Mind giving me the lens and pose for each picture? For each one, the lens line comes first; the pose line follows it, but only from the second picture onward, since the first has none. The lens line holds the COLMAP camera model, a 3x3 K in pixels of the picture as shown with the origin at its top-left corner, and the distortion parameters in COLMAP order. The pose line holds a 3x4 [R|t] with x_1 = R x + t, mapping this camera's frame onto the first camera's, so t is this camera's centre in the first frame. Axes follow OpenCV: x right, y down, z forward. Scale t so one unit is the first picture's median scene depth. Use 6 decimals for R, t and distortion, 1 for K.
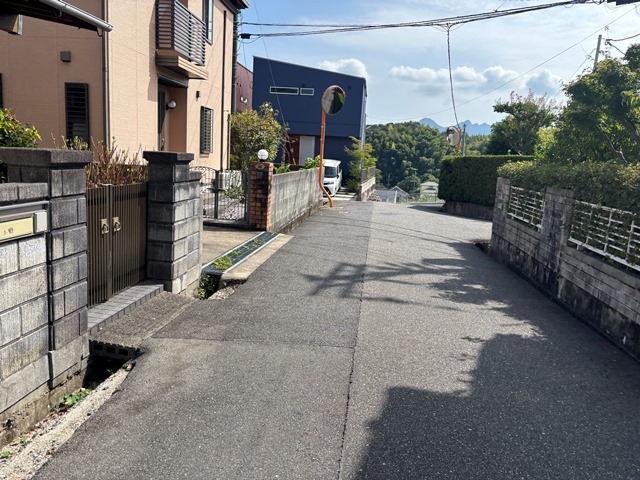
lens RADIAL K [[481.1, 0, 318.3], [0, 481.1, 237.6], [0, 0, 1]] dist [0.095190, -0.118205]
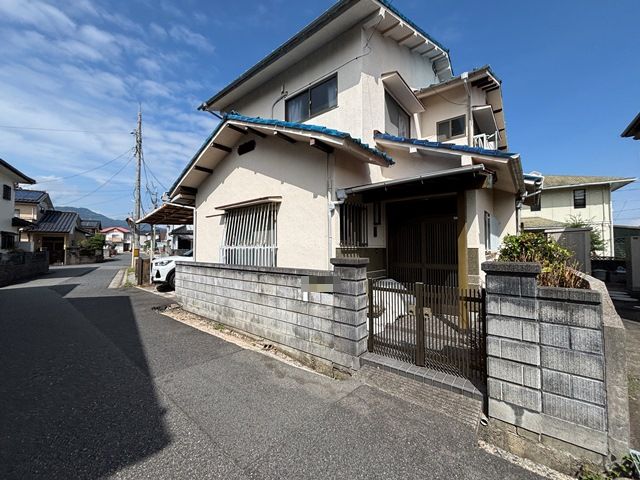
lens RADIAL K [[256.6, 0, 320.0], [0, 256.6, 240.0], [0, 0, 1]] dist [-0.000299, -0.000194]
pose [[-0.536673, -0.079610, -0.840026, 0.298364], [-0.170584, 0.985219, 0.015612, -0.154497], [0.826367, 0.151674, -0.542321, 0.902044]]
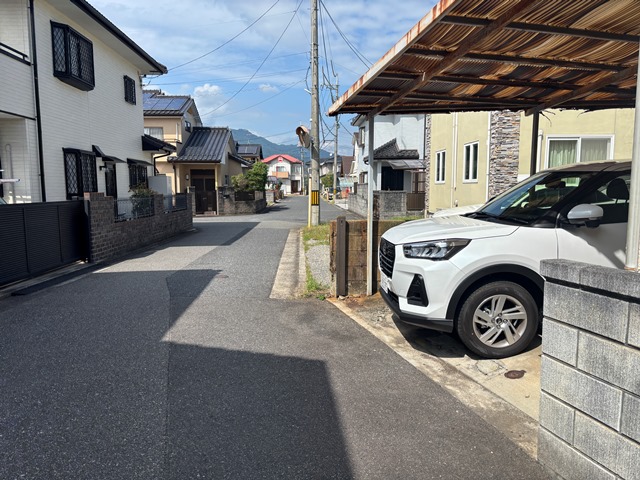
lens RADIAL K [[481.1, 0, 318.3], [0, 481.1, 237.6], [0, 0, 1]] dist [0.095190, -0.118205]
pose [[-0.916570, -0.011738, -0.399702, -0.044510], [-0.114939, 0.965120, 0.235228, -0.002798], [0.383000, 0.261544, -0.885949, -0.117208]]
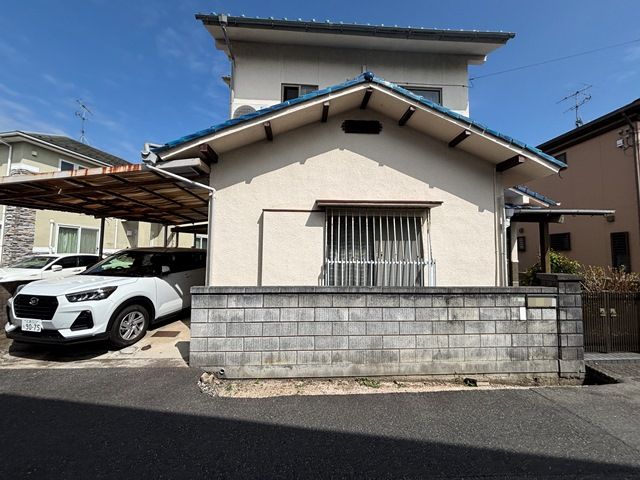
lens RADIAL K [[256.9, 0, 319.4], [0, 256.9, 239.4], [0, 0, 1]] dist [0.000625, 0.000195]
pose [[0.187049, -0.115858, -0.975494, 0.308007], [-0.166158, 0.974981, -0.147658, 0.026116], [0.968196, 0.189705, 0.163119, -0.258133]]
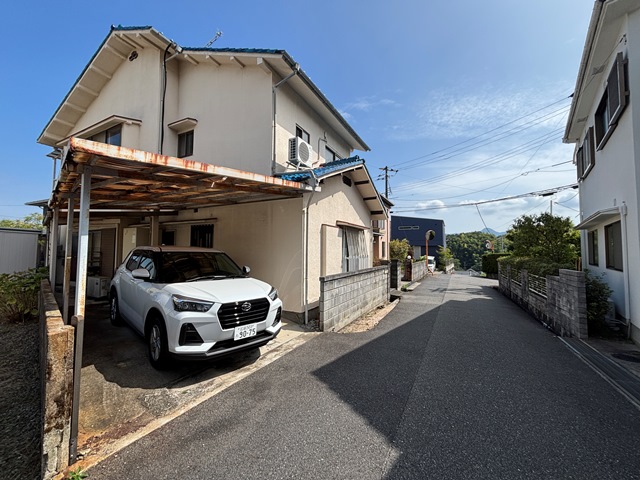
lens RADIAL K [[256.6, 0, 320.0], [0, 256.6, 240.0], [0, 0, 1]] dist [-0.000299, -0.000194]
pose [[0.931485, -0.067518, -0.357458, -0.089351], [-0.014901, 0.974718, -0.222939, 0.185131], [0.363474, 0.212991, 0.906930, -1.393677]]
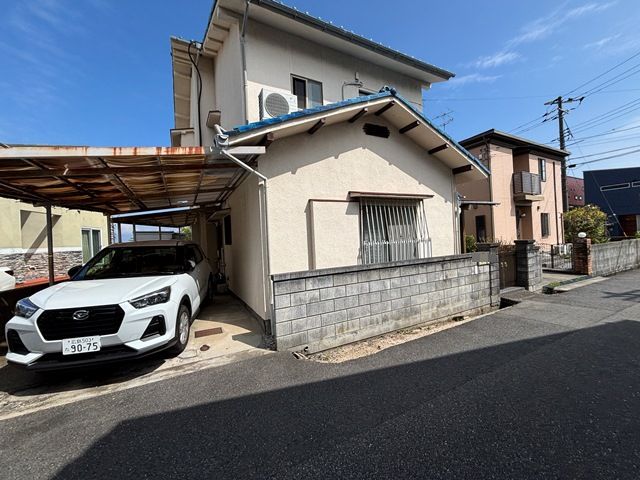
lens RADIAL K [[256.9, 0, 319.4], [0, 256.9, 239.4], [0, 0, 1]] dist [0.000625, 0.000195]
pose [[0.572739, -0.085572, -0.815259, 0.211699], [-0.060384, 0.987430, -0.146065, 0.103350], [0.817511, 0.132886, 0.560372, -0.756165]]
